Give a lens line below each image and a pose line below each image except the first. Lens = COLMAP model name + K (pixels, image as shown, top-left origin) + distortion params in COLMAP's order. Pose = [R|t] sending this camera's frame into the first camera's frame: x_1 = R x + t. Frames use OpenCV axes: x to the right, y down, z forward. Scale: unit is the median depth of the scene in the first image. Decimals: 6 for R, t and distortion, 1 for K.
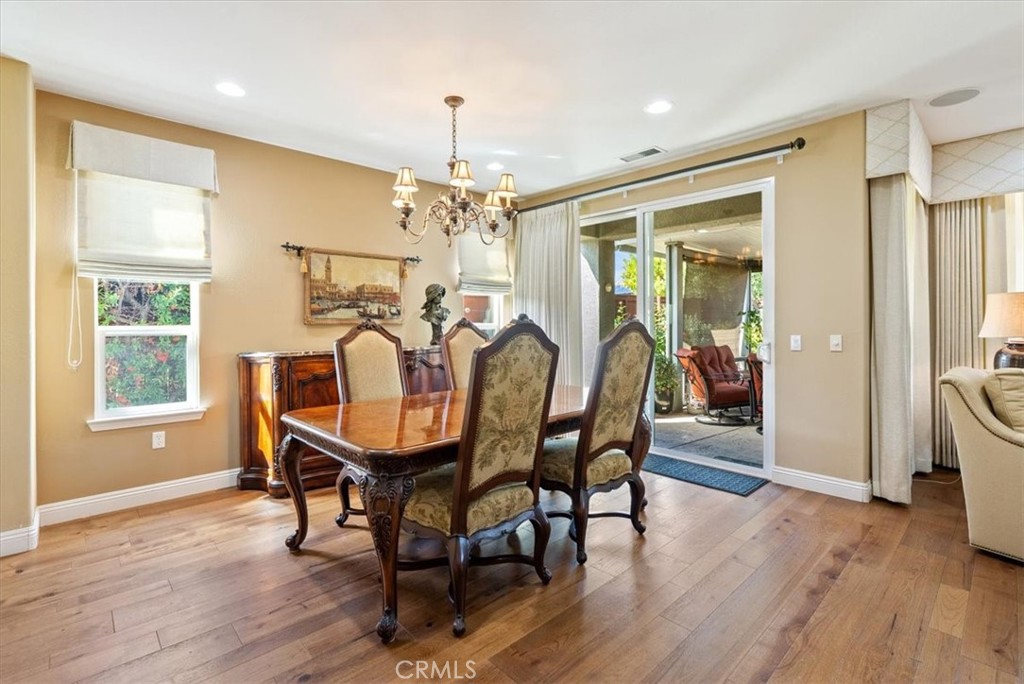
lens RADIAL K [[472.5, 0, 514.7], [0, 472.5, 320.5], [0, 0, 1]] dist [-0.007512, 0.000497]
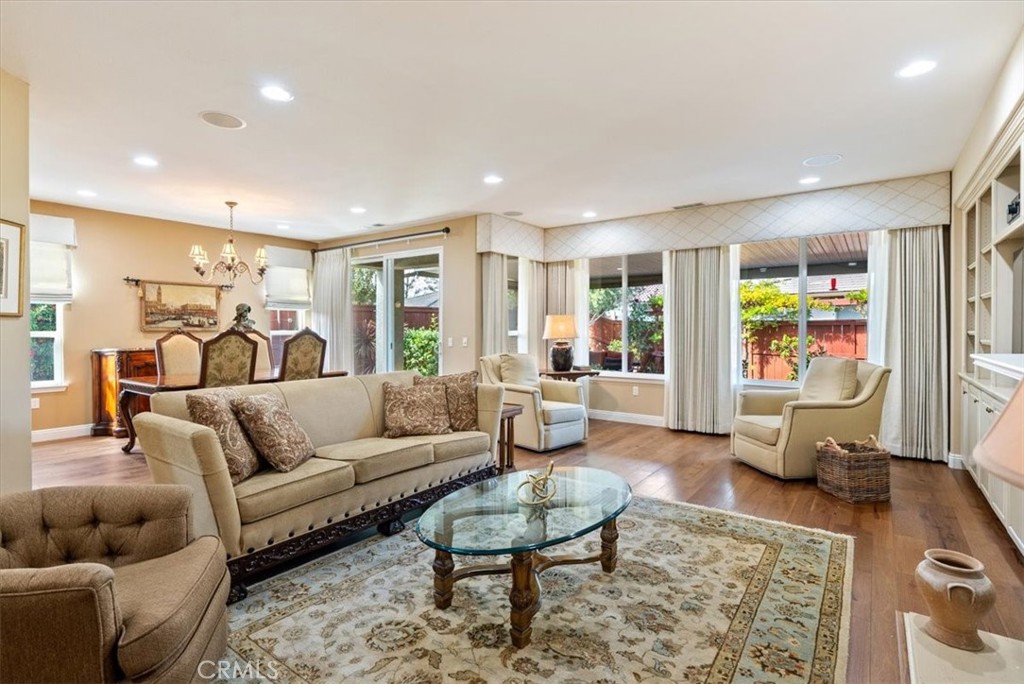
lens RADIAL K [[501.6, 0, 513.1], [0, 501.6, 332.2], [0, 0, 1]] dist [-0.004318, 0.000200]
pose [[0.984544, 0.002675, 0.175117, 0.497783], [-0.004605, 0.999933, 0.010616, -0.011222], [-0.175077, -0.011258, 0.984490, -0.875330]]
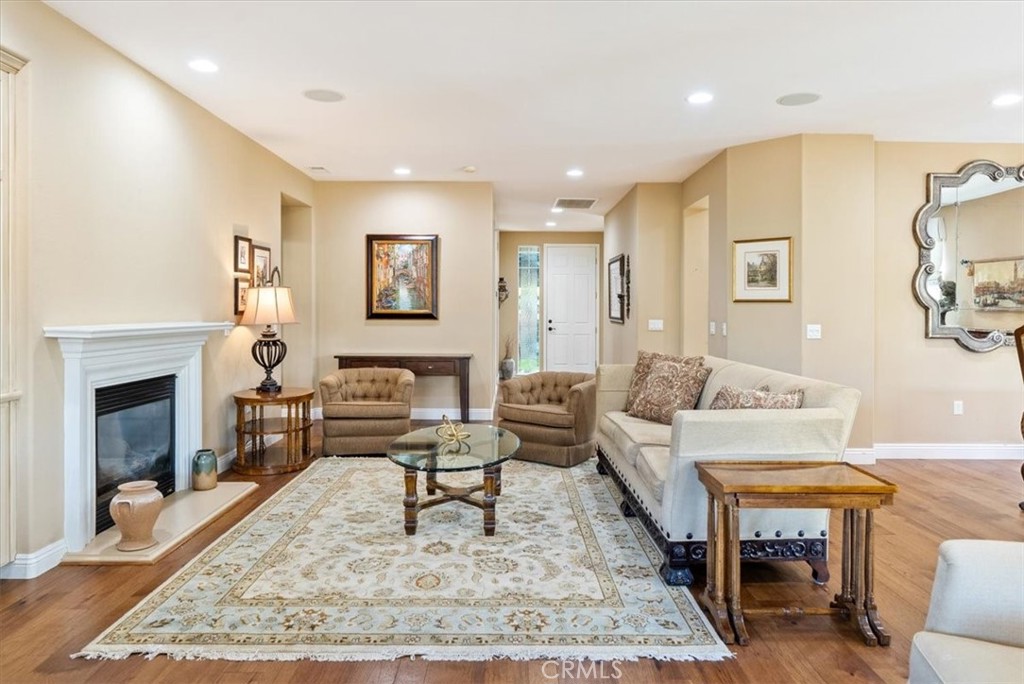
lens RADIAL K [[641.0, 0, 501.7], [0, 641.0, 321.5], [0, 0, 1]] dist [-0.001517, -0.004224]
pose [[-0.702702, 0.012569, -0.711373, 1.400715], [0.001203, 0.999864, 0.016478, -0.003083], [0.711483, 0.010723, -0.702621, 0.665187]]
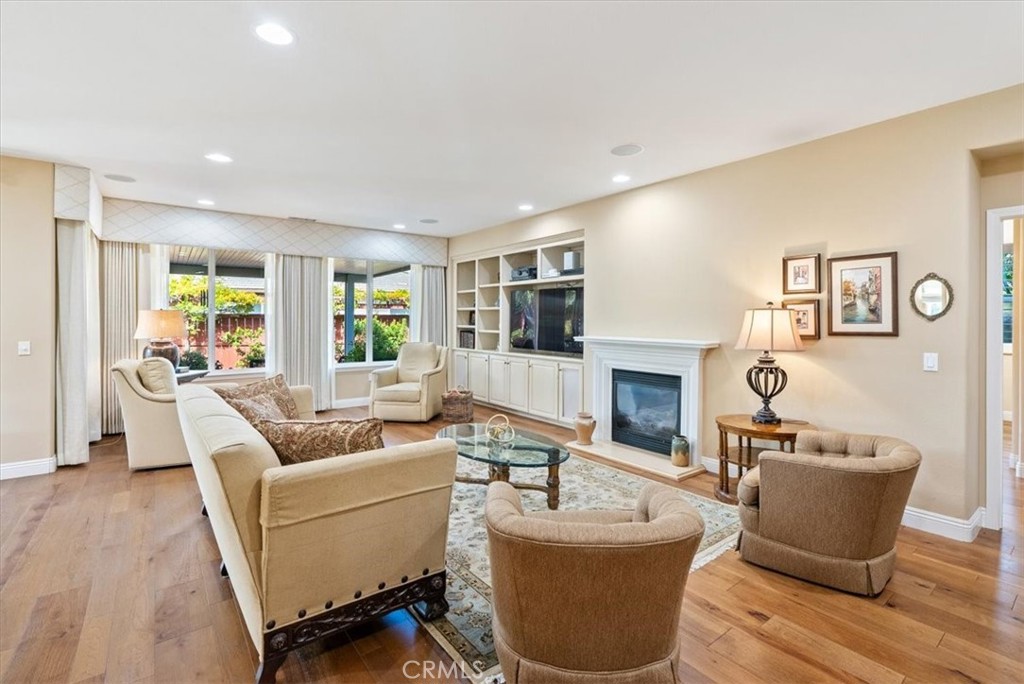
lens RADIAL K [[472.5, 0, 514.5], [0, 472.5, 321.4], [0, 0, 1]] dist [-0.007512, 0.000497]
pose [[0.103418, 0.004970, 0.994626, -0.347880], [-0.002744, 0.999985, -0.004711, -0.016367], [-0.994634, -0.002242, 0.103430, -0.334176]]
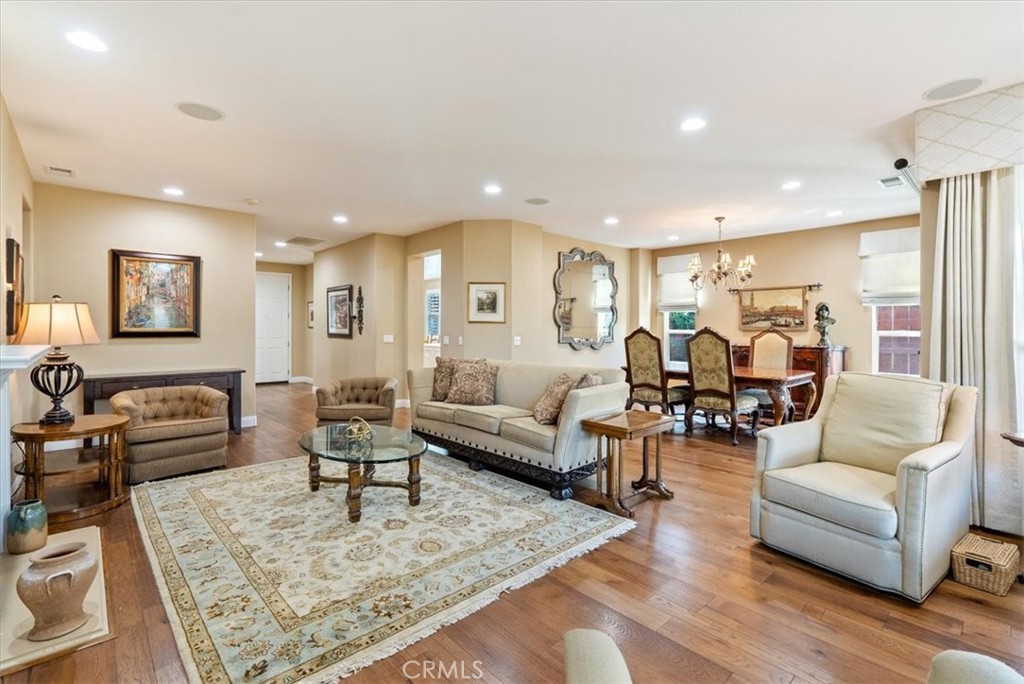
lens RADIAL K [[472.5, 0, 510.1], [0, 472.5, 334.0], [0, 0, 1]] dist [-0.007512, 0.000497]
pose [[-0.031823, 0.015672, -0.999371, 1.641996], [0.002772, 0.999875, 0.015592, -0.008810], [0.999490, -0.002274, -0.031862, 0.160068]]
